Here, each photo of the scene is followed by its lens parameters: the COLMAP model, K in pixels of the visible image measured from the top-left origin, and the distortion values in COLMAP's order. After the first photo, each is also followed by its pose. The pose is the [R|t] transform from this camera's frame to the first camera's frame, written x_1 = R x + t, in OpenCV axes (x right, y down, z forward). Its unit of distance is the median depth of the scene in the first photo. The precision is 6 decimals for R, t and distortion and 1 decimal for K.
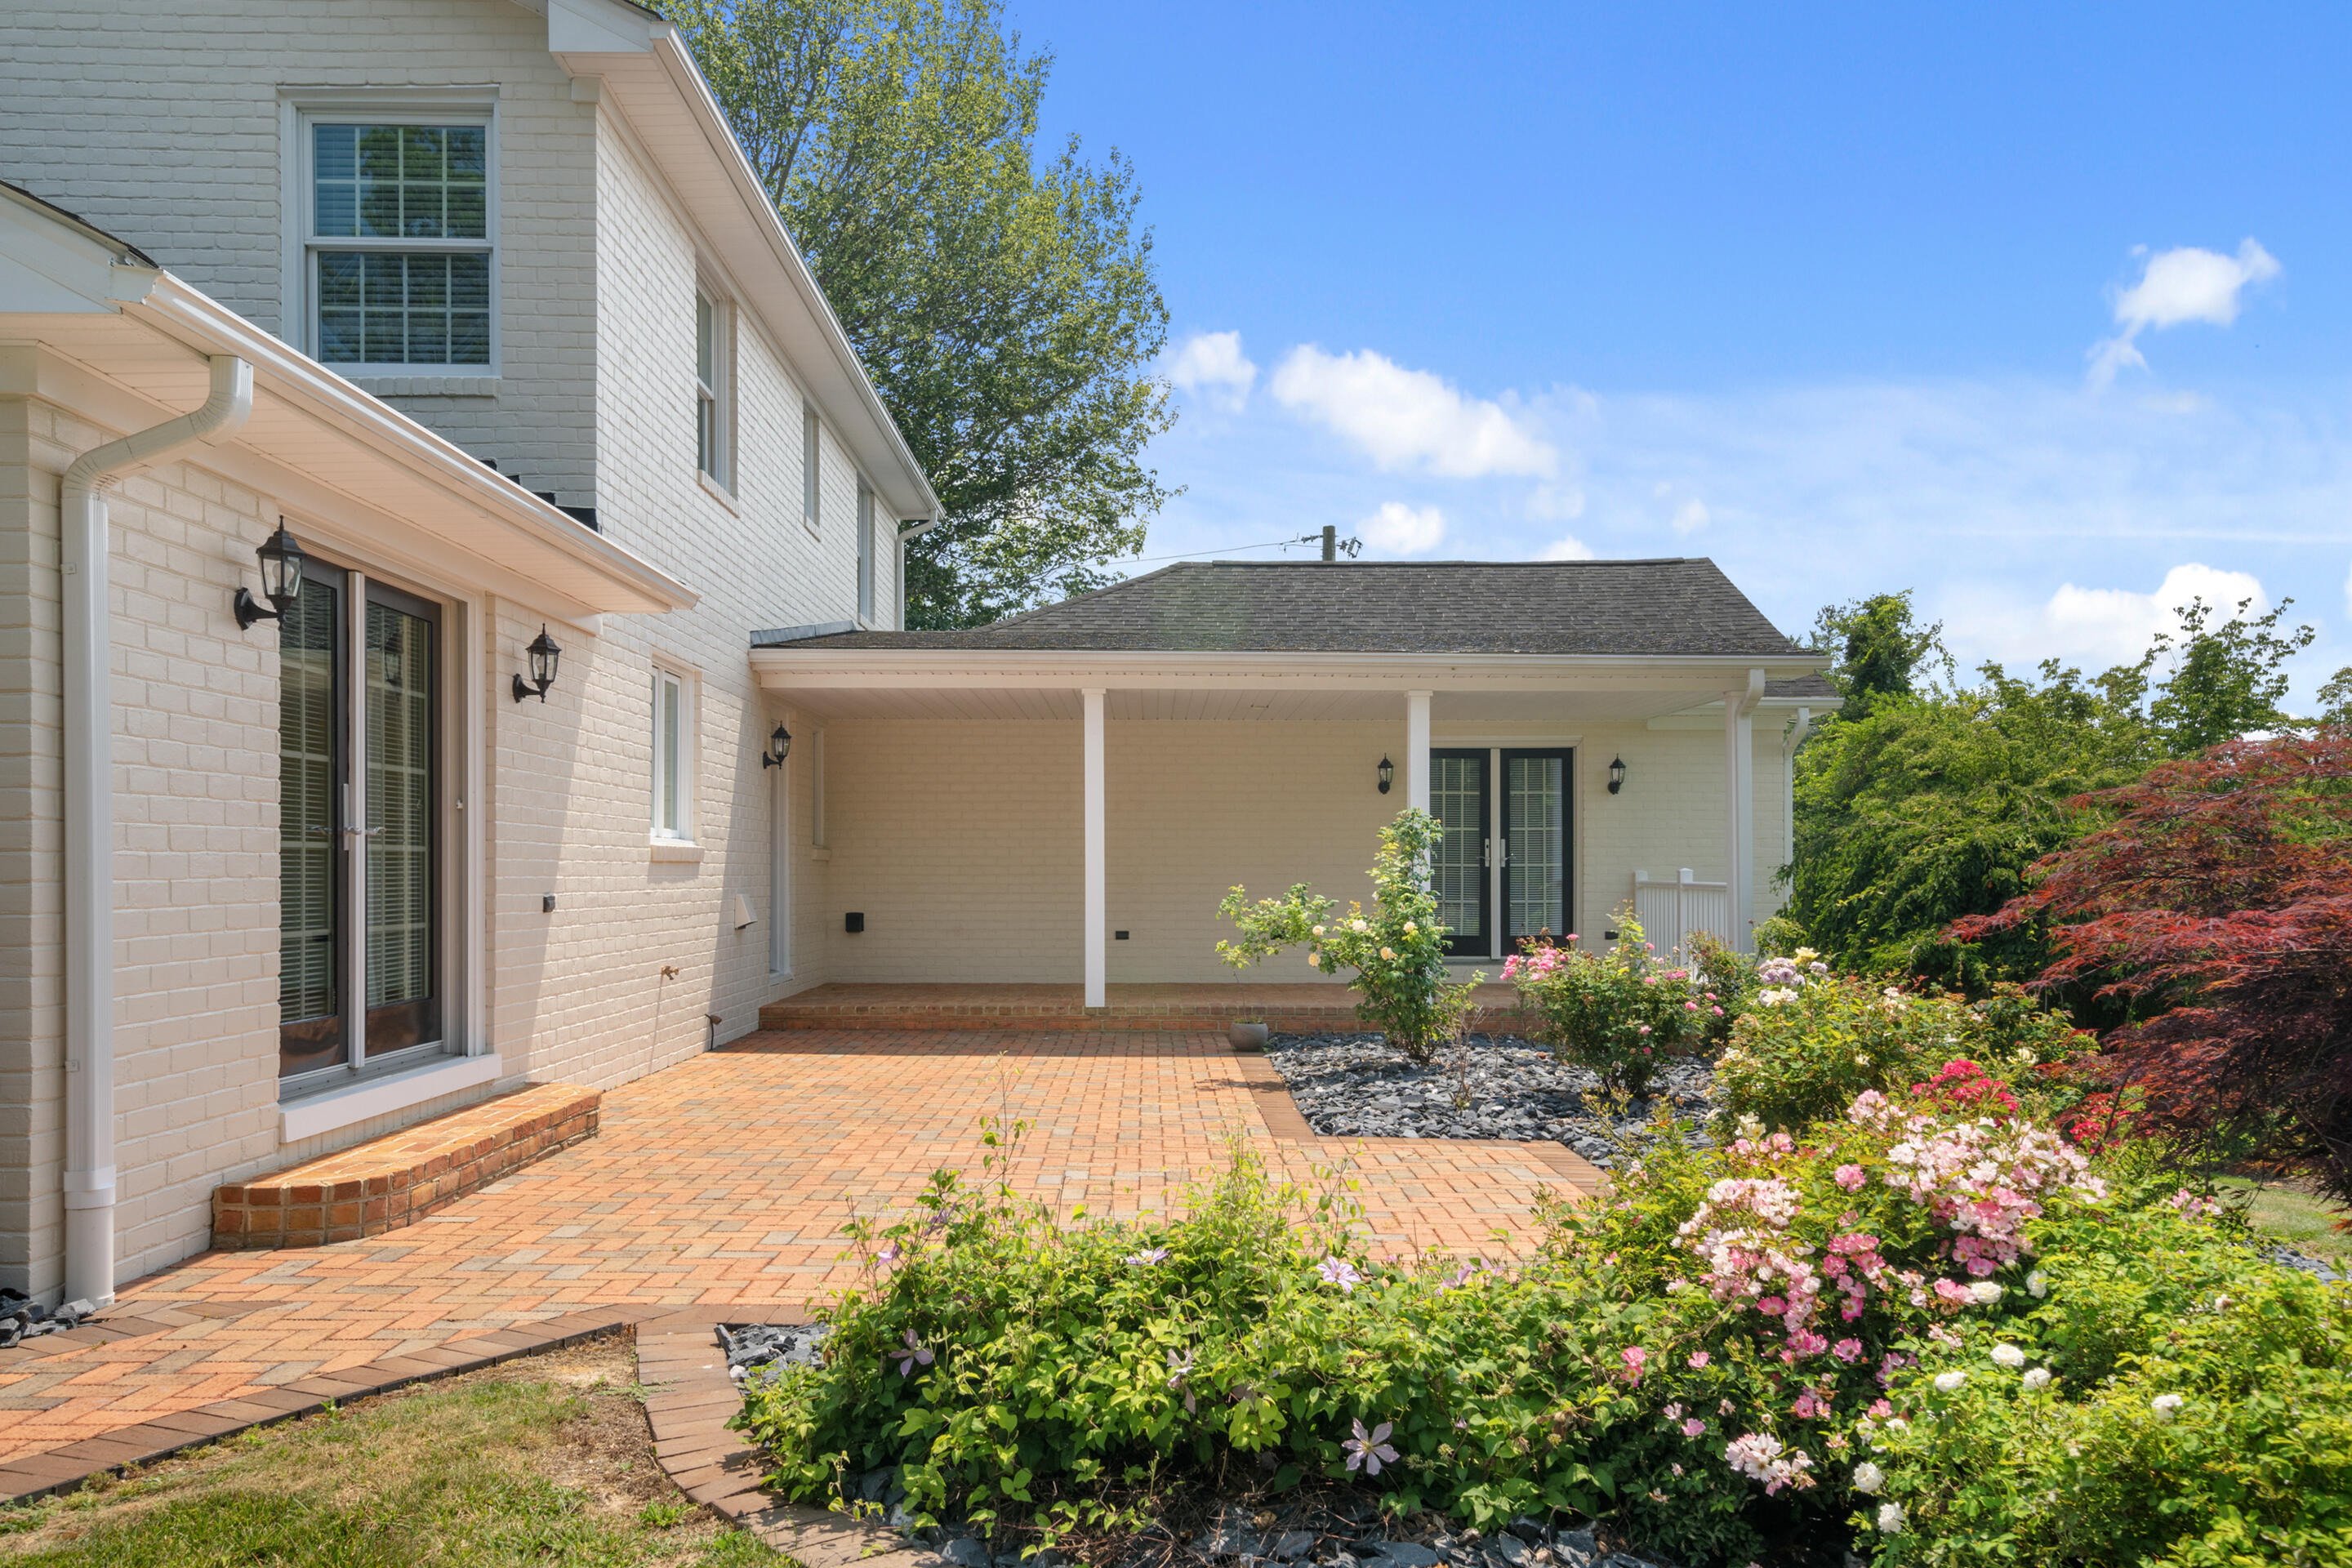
lens RADIAL K [[1774.5, 0, 1162.3], [0, 1774.5, 875.7], [0, 0, 1]] dist [0.041716, -0.013395]
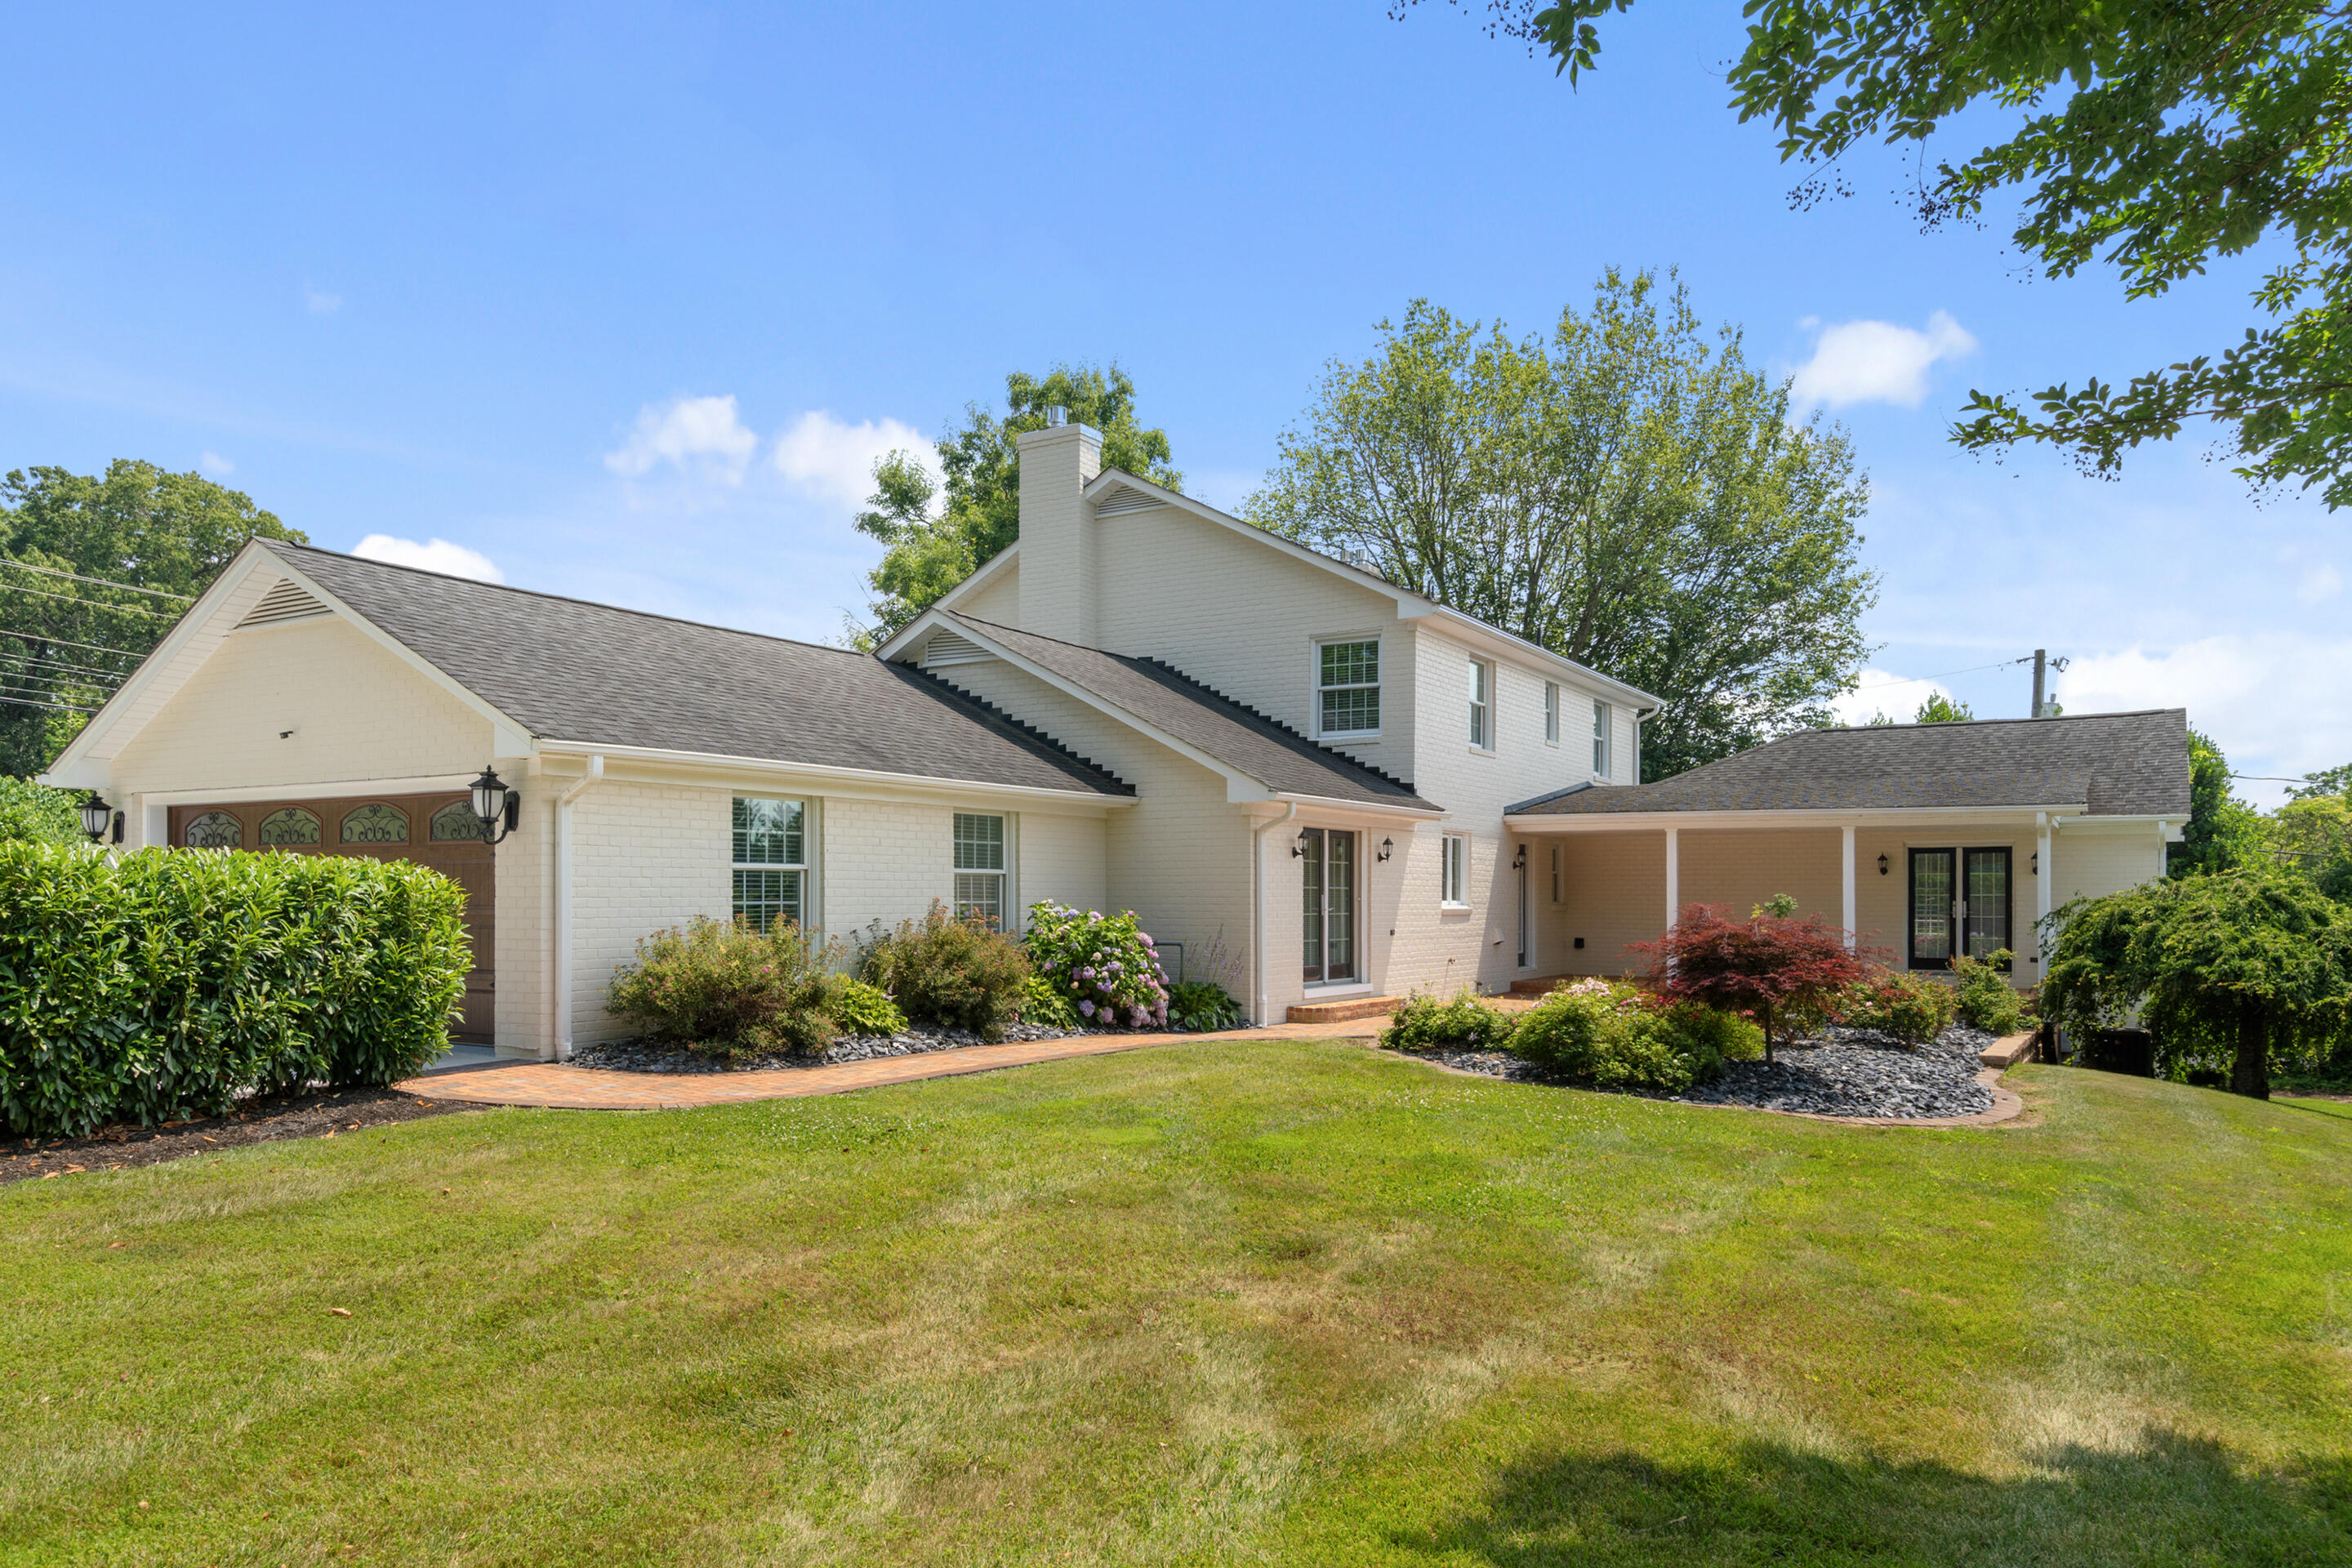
lens RADIAL K [[1512.5, 0, 1175.5], [0, 1512.5, 784.2], [0, 0, 1]] dist [0.020123, -0.000291]
pose [[0.846014, -0.035552, -0.531974, 0.565485], [-0.006631, 0.996996, -0.077174, -0.026384], [0.533120, 0.068818, 0.843236, -1.060508]]
